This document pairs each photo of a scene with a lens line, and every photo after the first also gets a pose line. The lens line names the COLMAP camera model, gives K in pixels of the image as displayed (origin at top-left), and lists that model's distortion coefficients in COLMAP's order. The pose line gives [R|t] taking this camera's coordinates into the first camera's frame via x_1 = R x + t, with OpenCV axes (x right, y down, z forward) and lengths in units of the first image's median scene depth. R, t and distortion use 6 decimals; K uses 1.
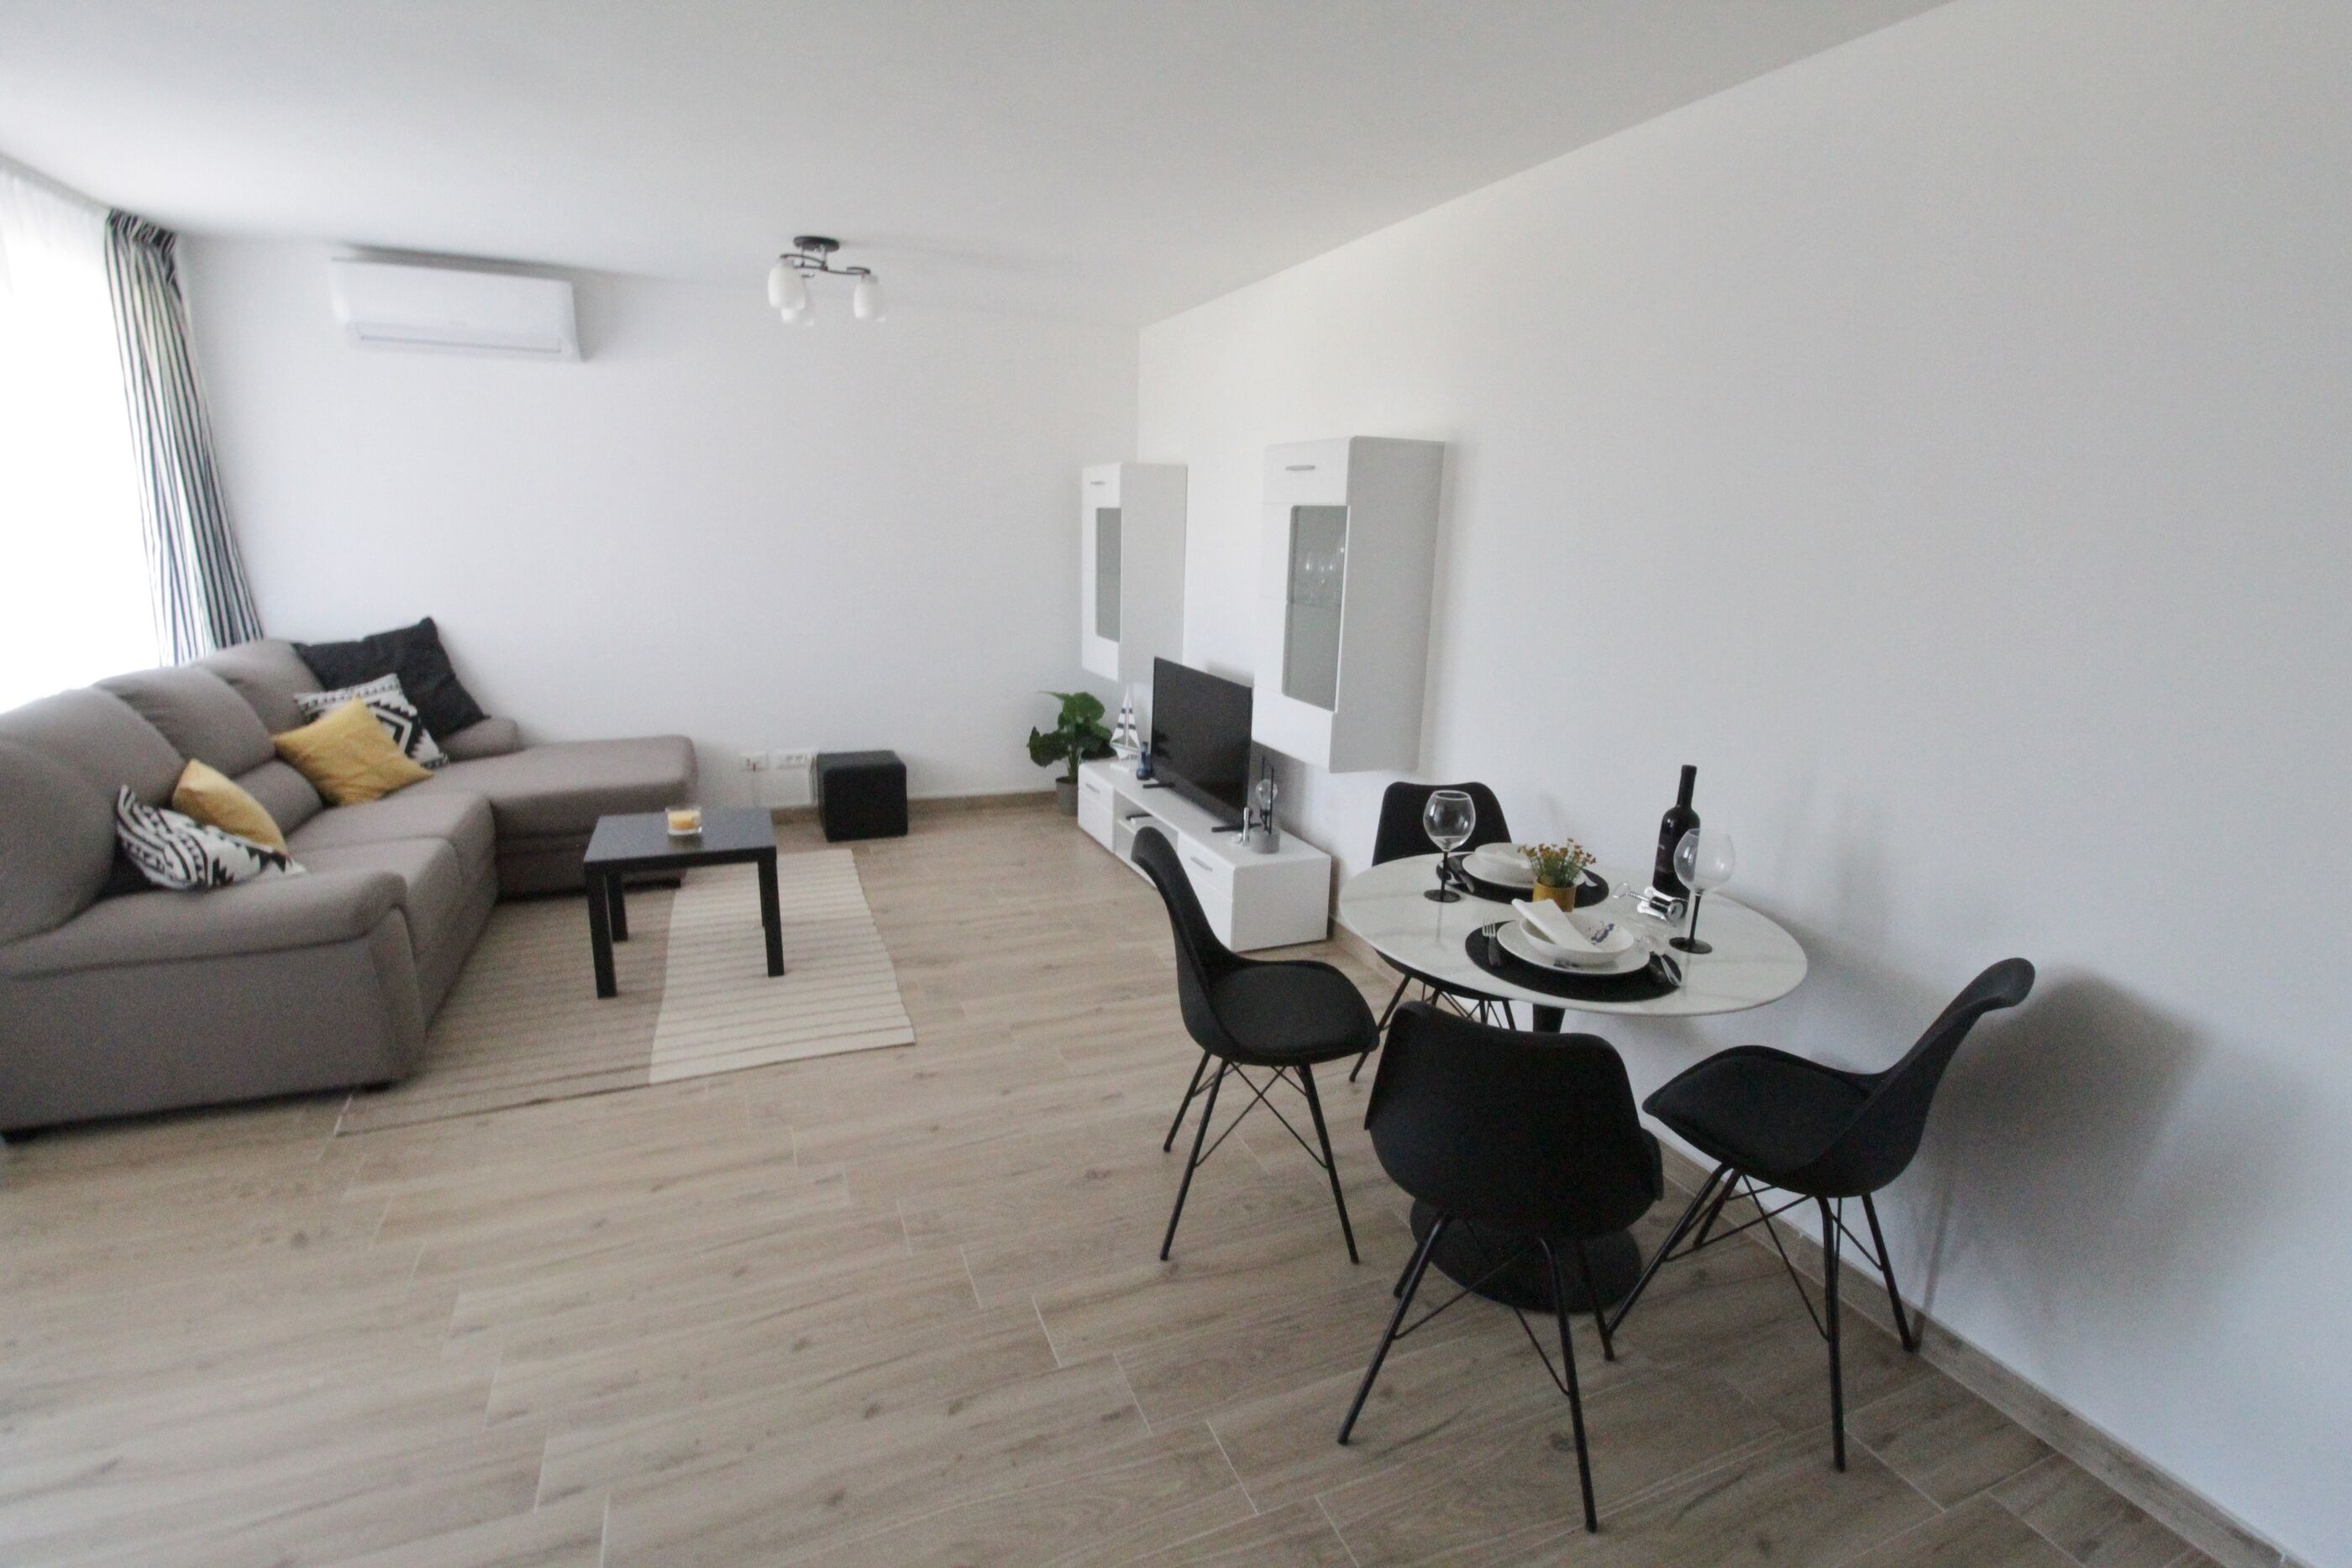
lens RADIAL K [[1095.4, 0, 1203.3], [0, 1095.4, 787.3], [0, 0, 1]] dist [-0.003697, -0.010748]
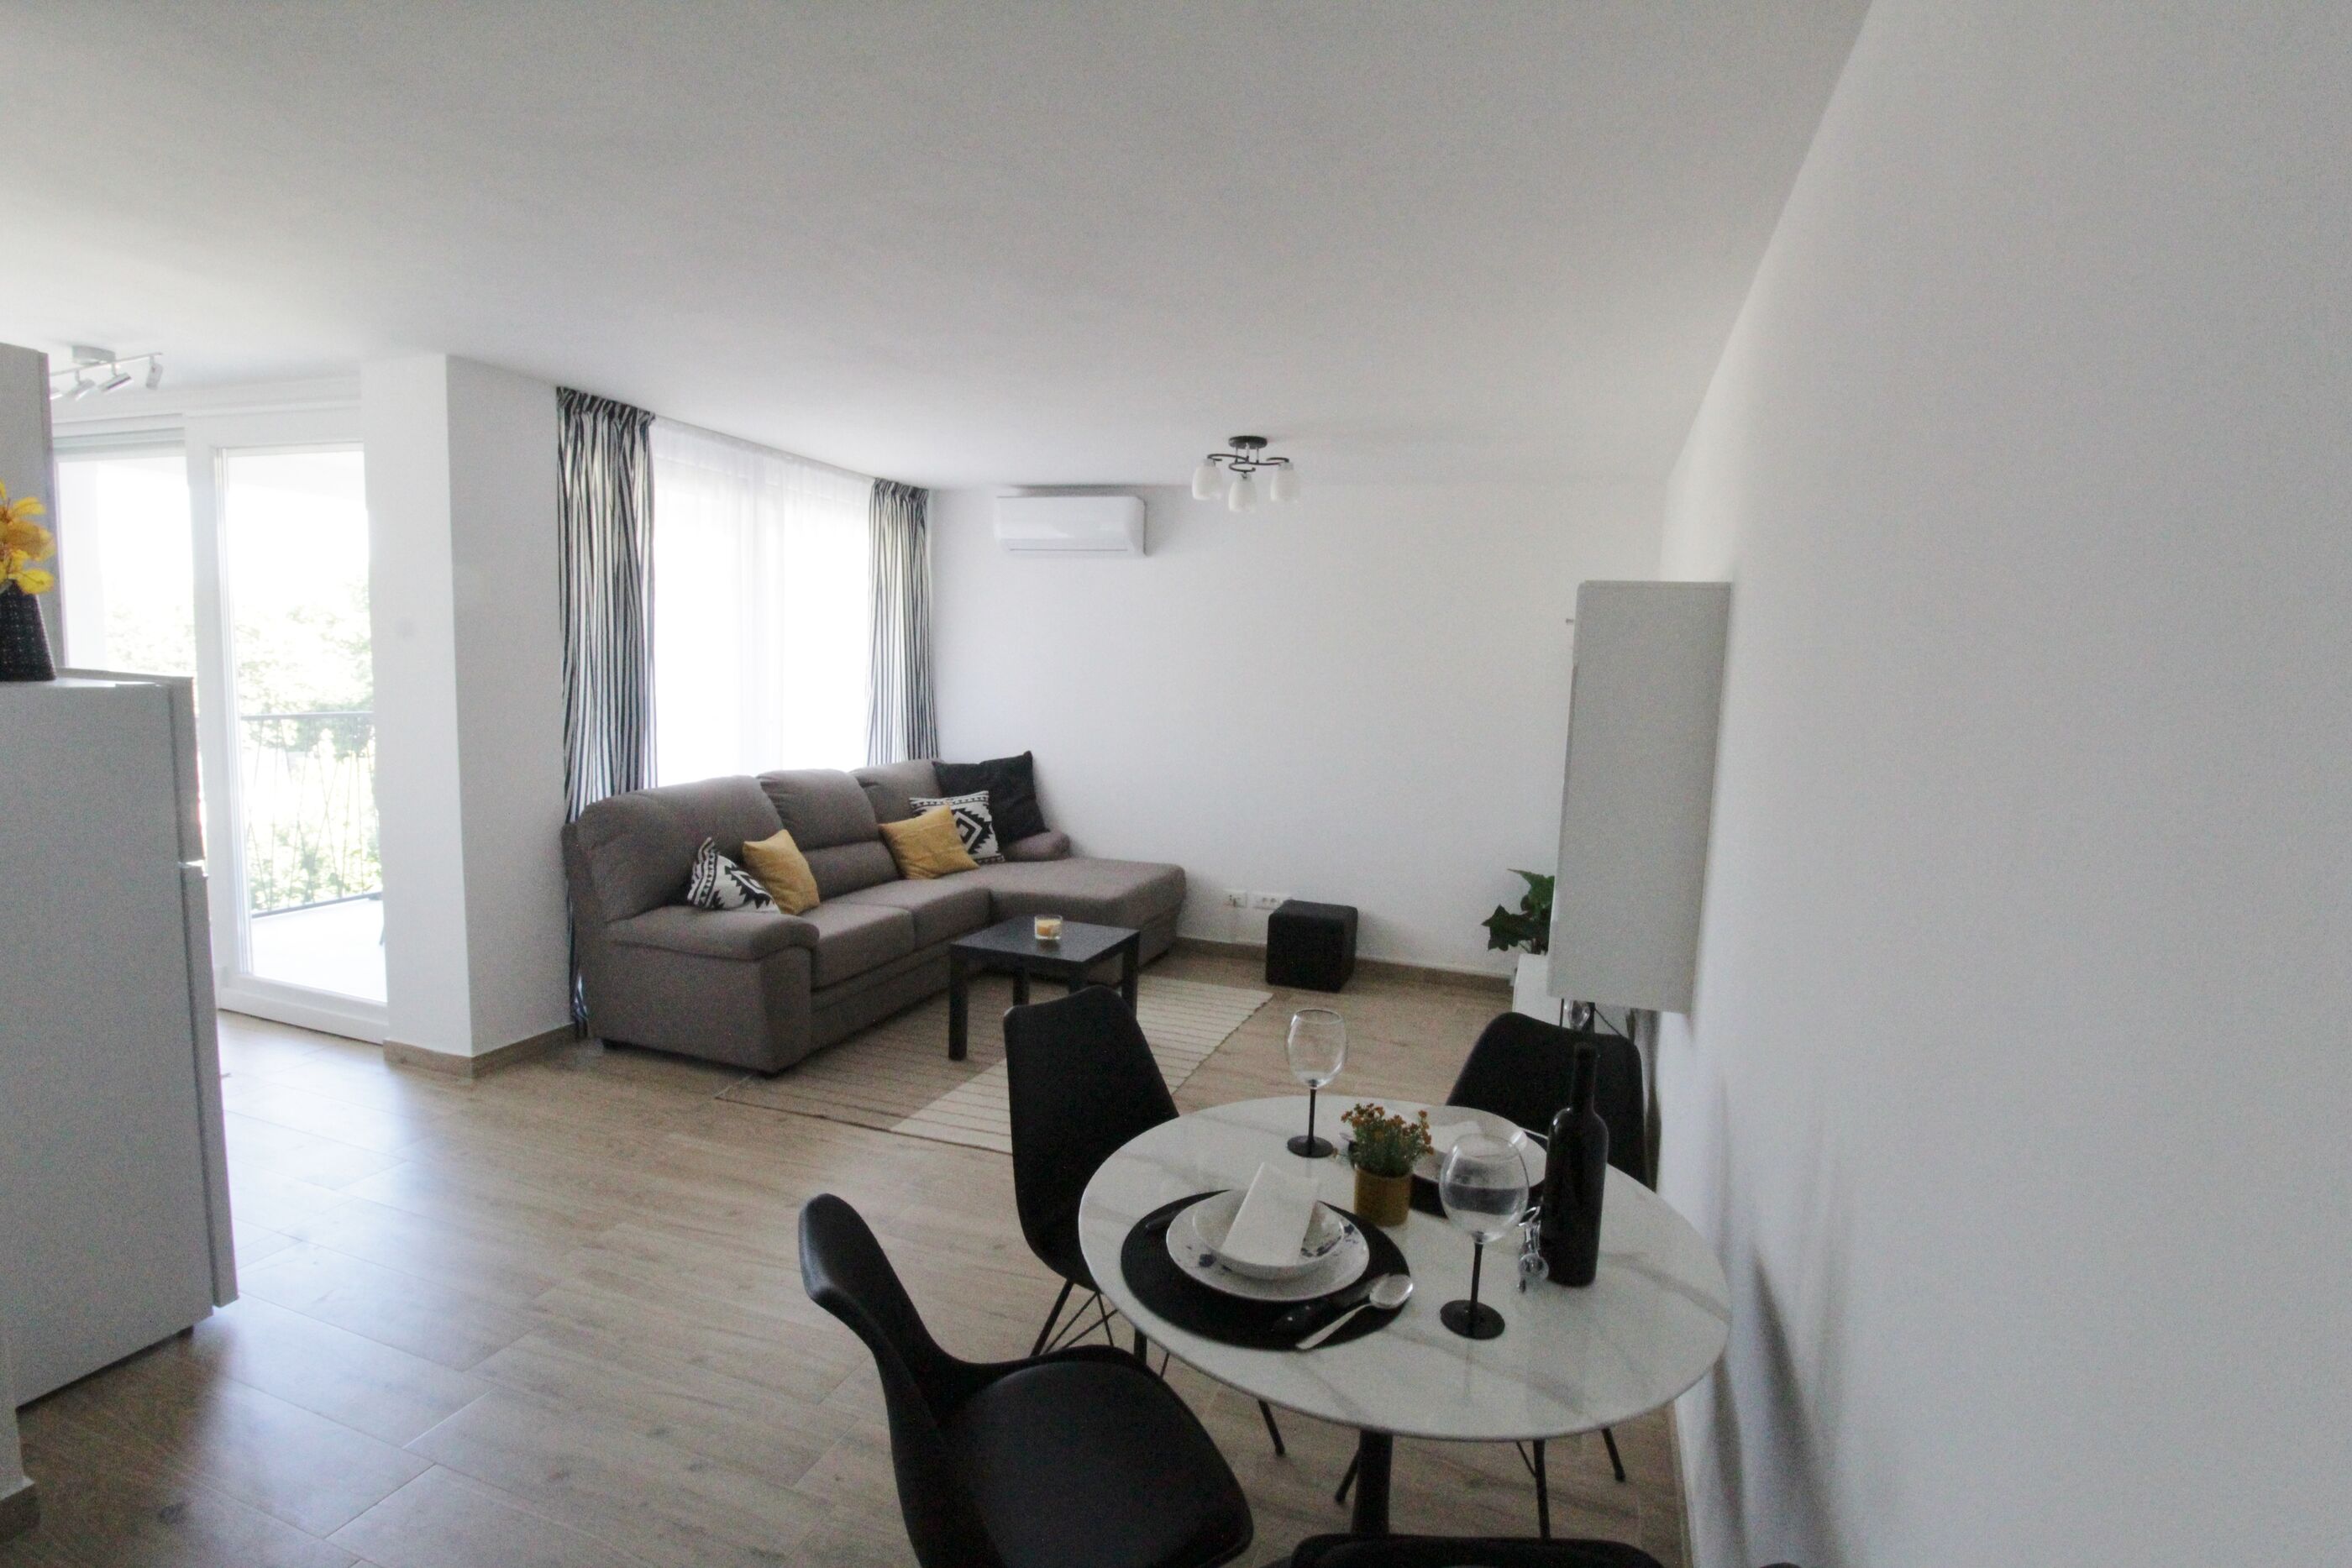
lens RADIAL K [[1095.4, 0, 1199.6], [0, 1095.4, 786.0], [0, 0, 1]] dist [-0.003697, -0.010748]
pose [[0.738102, 0.071986, -0.670838, 0.451504], [-0.176809, 0.980180, -0.089357, -0.045440], [0.651109, 0.184565, 0.736201, 0.227906]]
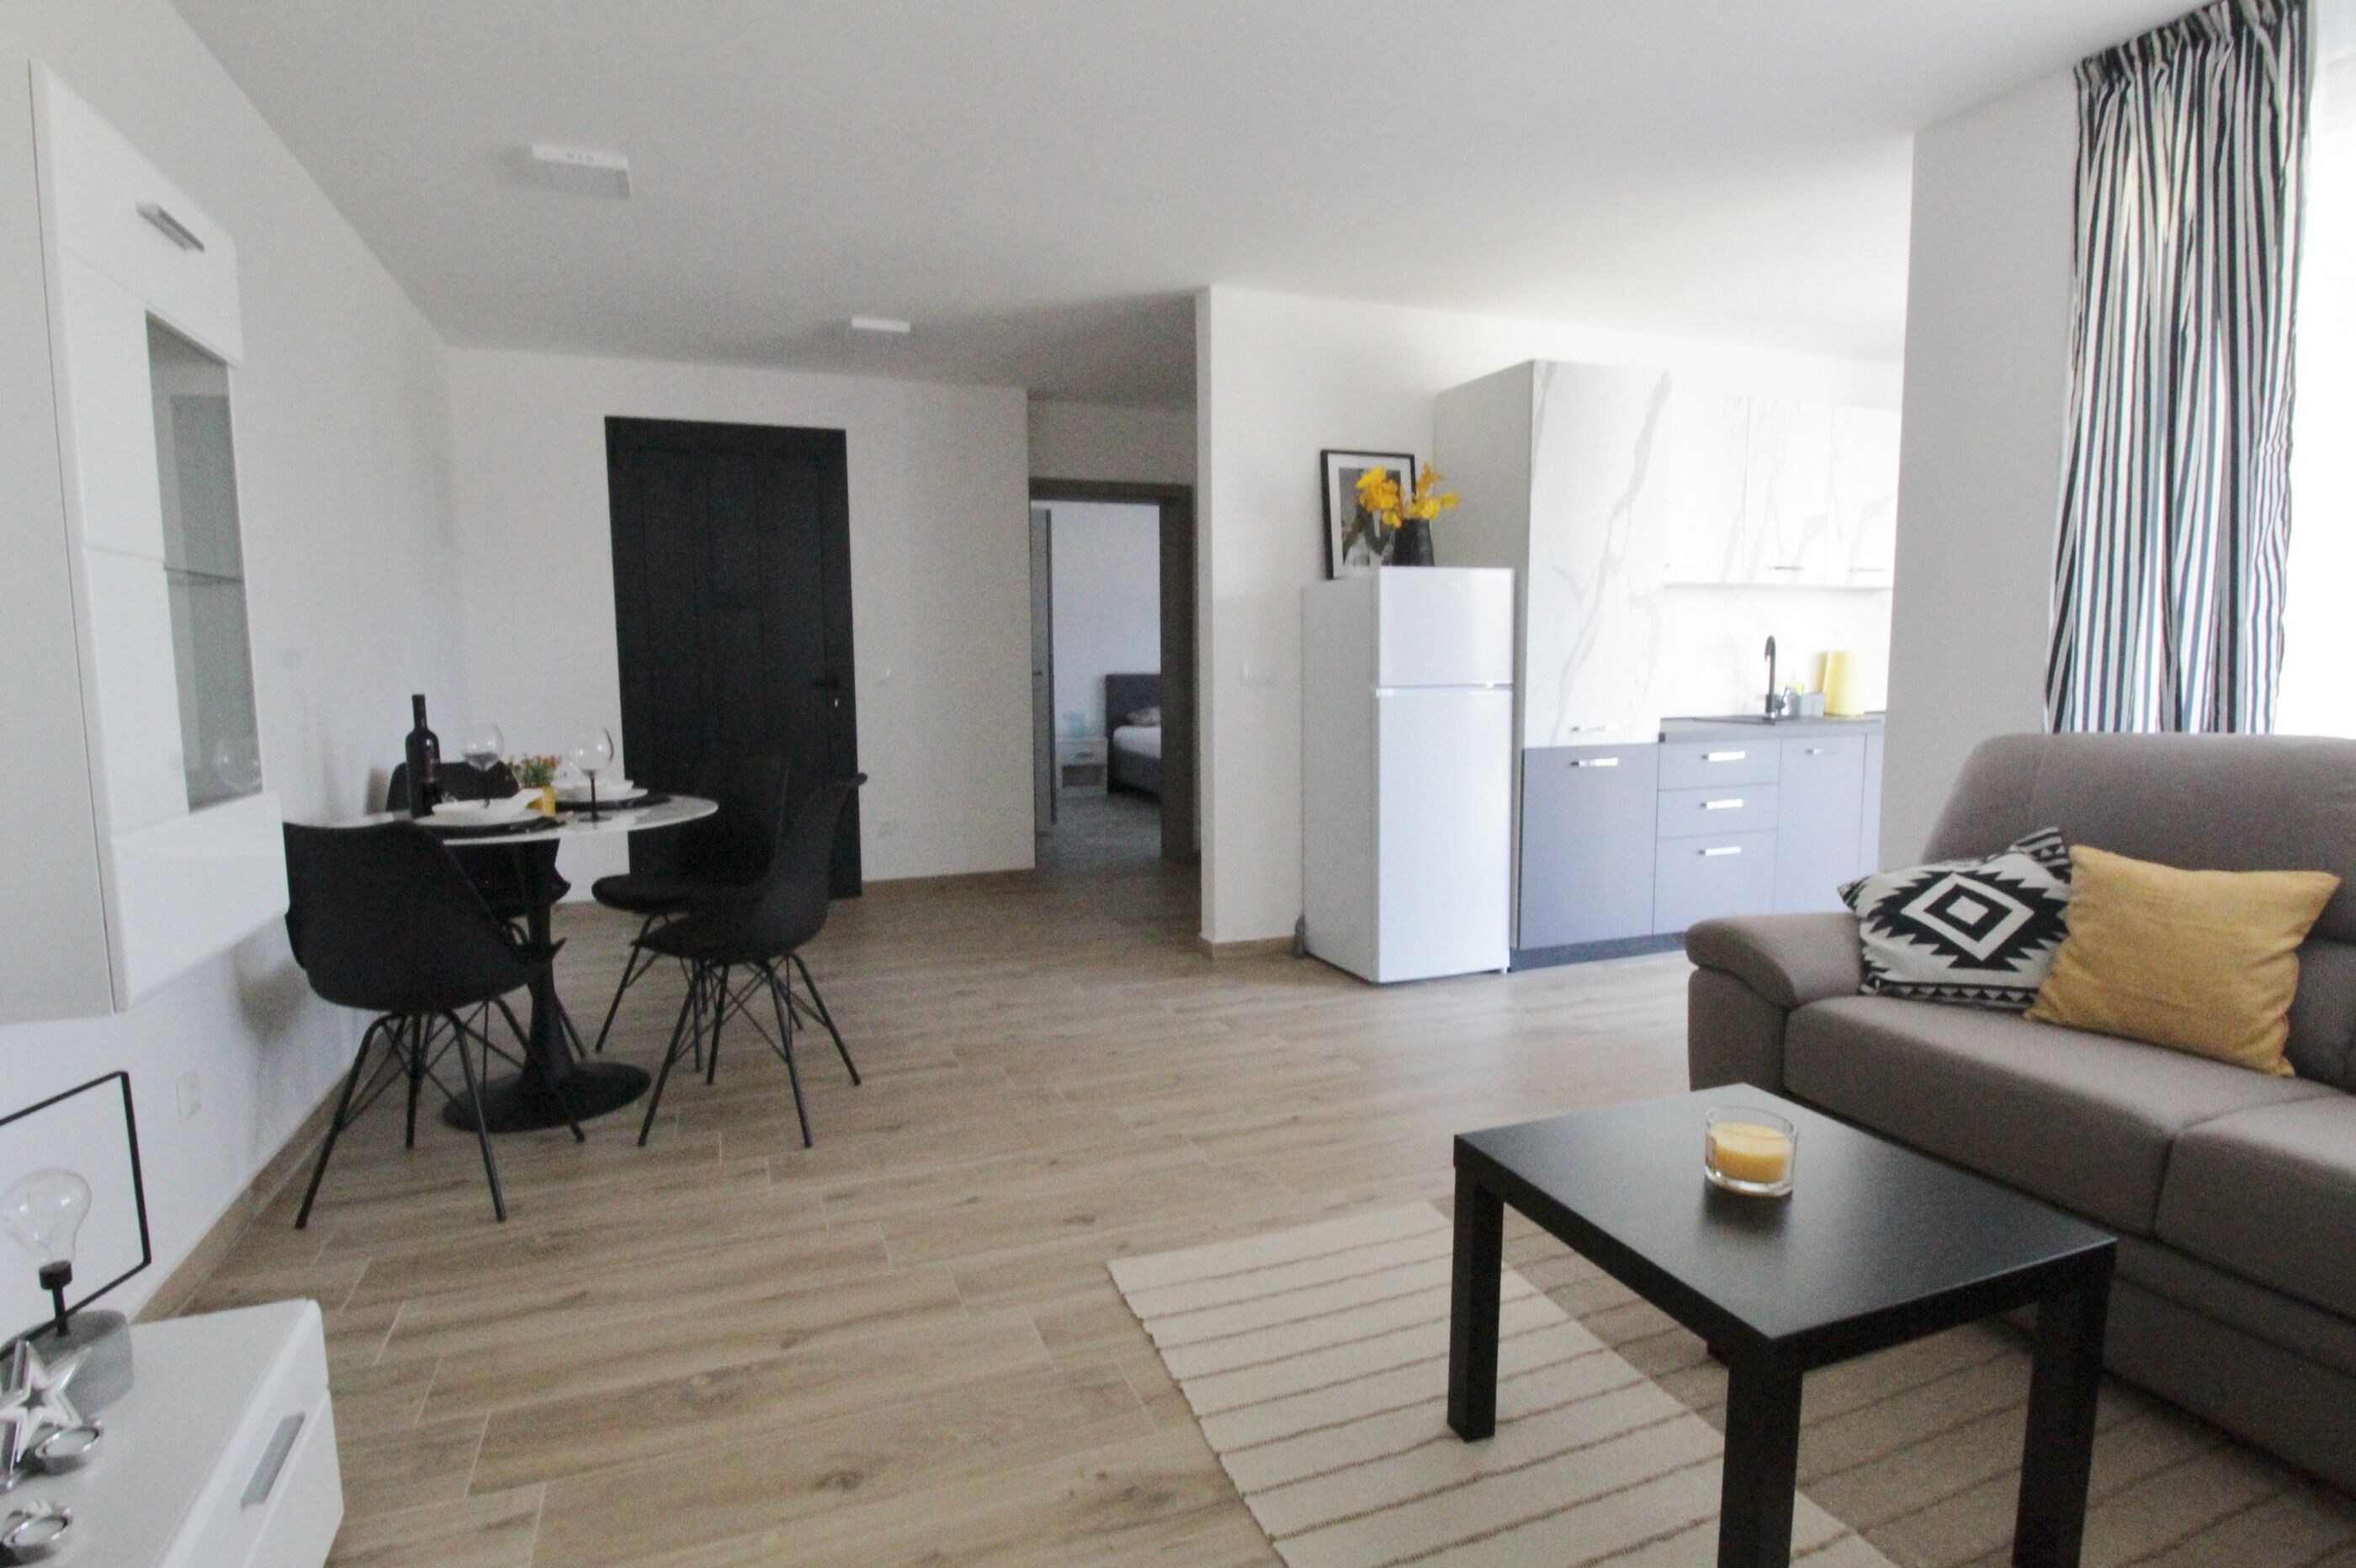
lens RADIAL K [[1176.7, 0, 1151.9], [0, 1176.7, 786.9], [0, 0, 1]] dist [-0.009322, -0.008519]
pose [[-0.998364, -0.028963, 0.049297, -0.296041], [-0.010386, 0.939730, 0.341760, -0.250064], [-0.056224, 0.340689, -0.938493, 1.456252]]
